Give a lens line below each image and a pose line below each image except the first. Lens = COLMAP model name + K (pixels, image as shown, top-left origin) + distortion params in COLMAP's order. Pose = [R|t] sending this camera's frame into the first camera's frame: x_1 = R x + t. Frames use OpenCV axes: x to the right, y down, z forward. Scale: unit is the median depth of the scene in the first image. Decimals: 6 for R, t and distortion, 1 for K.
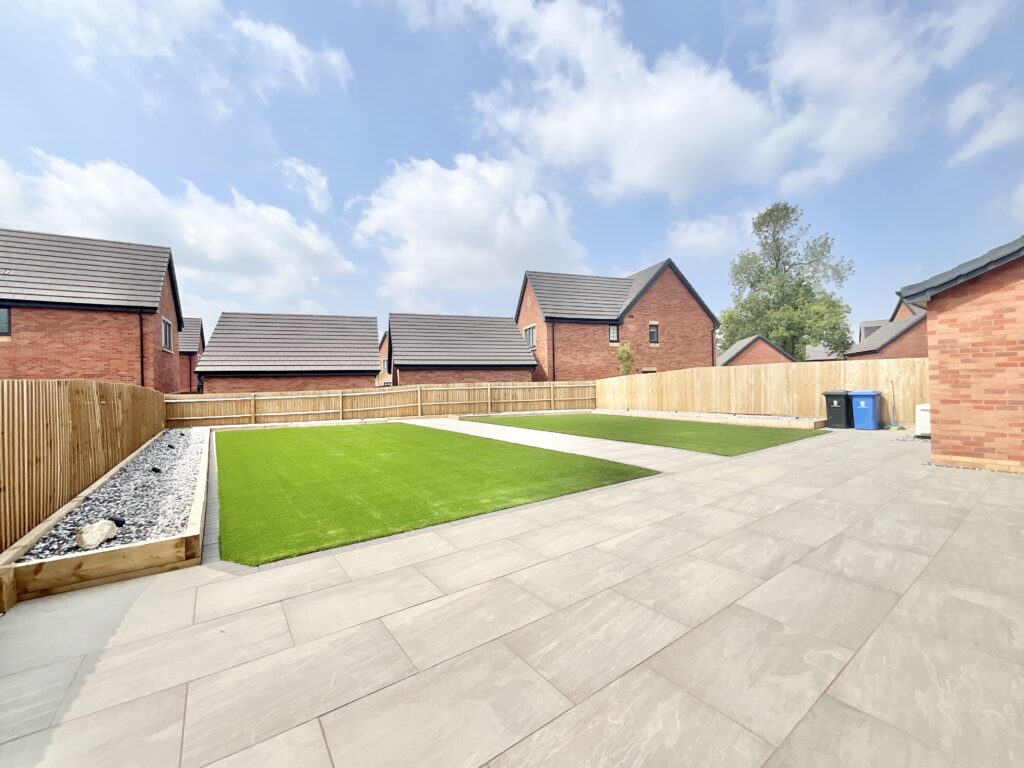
lens RADIAL K [[417.5, 0, 512.0], [0, 417.5, 384.0], [0, 0, 1]] dist [-0.001062, 0.000183]
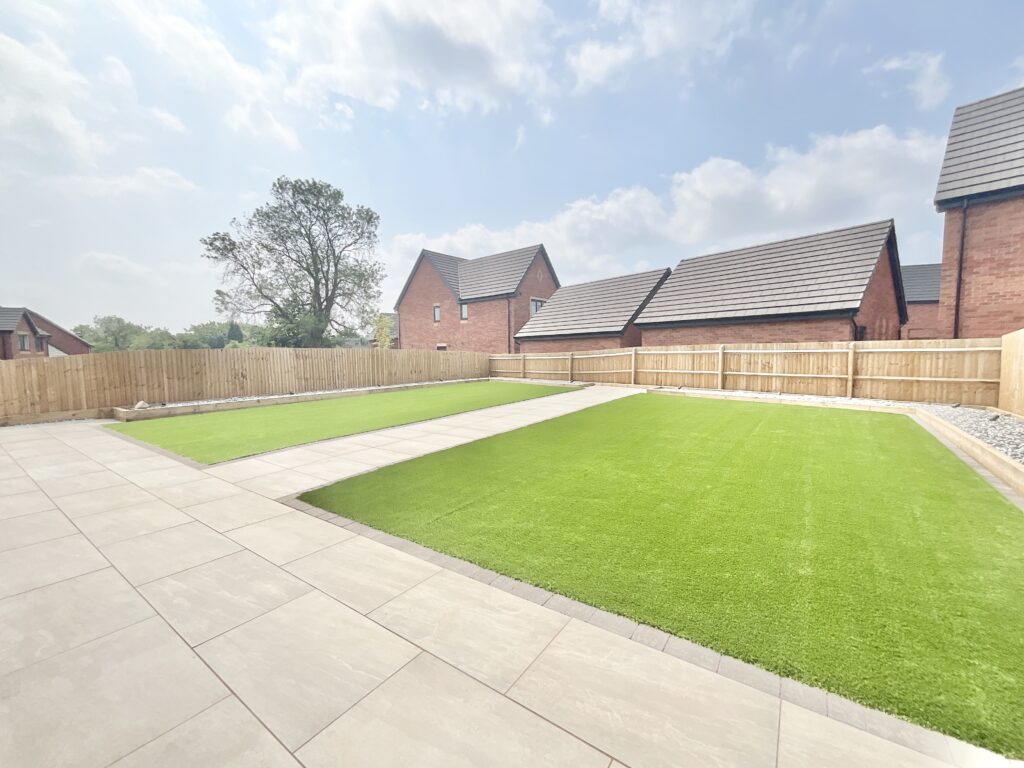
lens RADIAL K [[417.5, 0, 512.0], [0, 417.5, 384.0], [0, 0, 1]] dist [-0.001062, 0.000183]
pose [[0.312801, 0.088027, -0.945731, 0.464265], [0.007932, 0.995419, 0.095276, -0.006212], [0.949786, -0.037304, 0.310670, 0.472759]]
